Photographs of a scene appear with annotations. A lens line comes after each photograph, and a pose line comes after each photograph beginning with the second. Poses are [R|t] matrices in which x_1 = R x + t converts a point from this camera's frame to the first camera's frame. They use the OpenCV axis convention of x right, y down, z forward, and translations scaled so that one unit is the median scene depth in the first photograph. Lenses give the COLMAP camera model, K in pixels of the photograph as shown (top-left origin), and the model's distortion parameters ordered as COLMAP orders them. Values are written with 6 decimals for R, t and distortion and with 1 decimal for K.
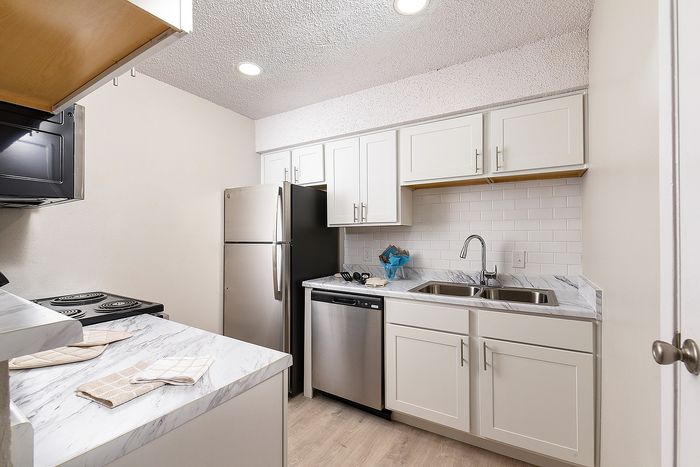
lens RADIAL K [[334.6, 0, 341.6], [0, 334.6, 229.8], [0, 0, 1]] dist [-0.000697, -0.000117]
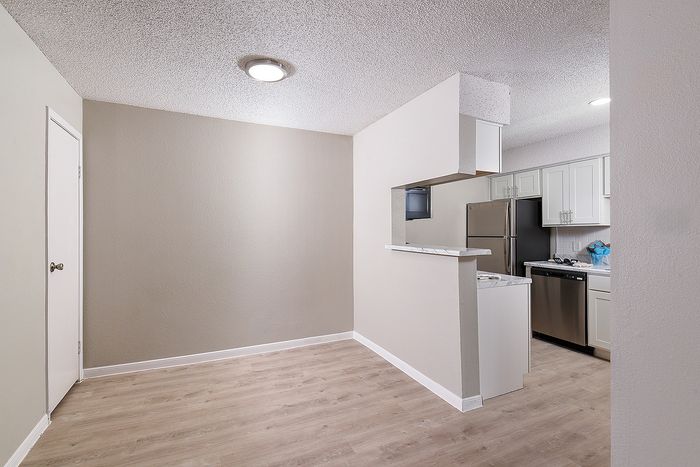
lens RADIAL K [[334.6, 0, 341.6], [0, 334.6, 229.8], [0, 0, 1]] dist [-0.000697, -0.000117]
pose [[0.845820, -0.002948, -0.533461, -0.004861], [0.008137, 0.999940, 0.007375, -0.013647], [0.533407, -0.010579, 0.845793, -0.790389]]
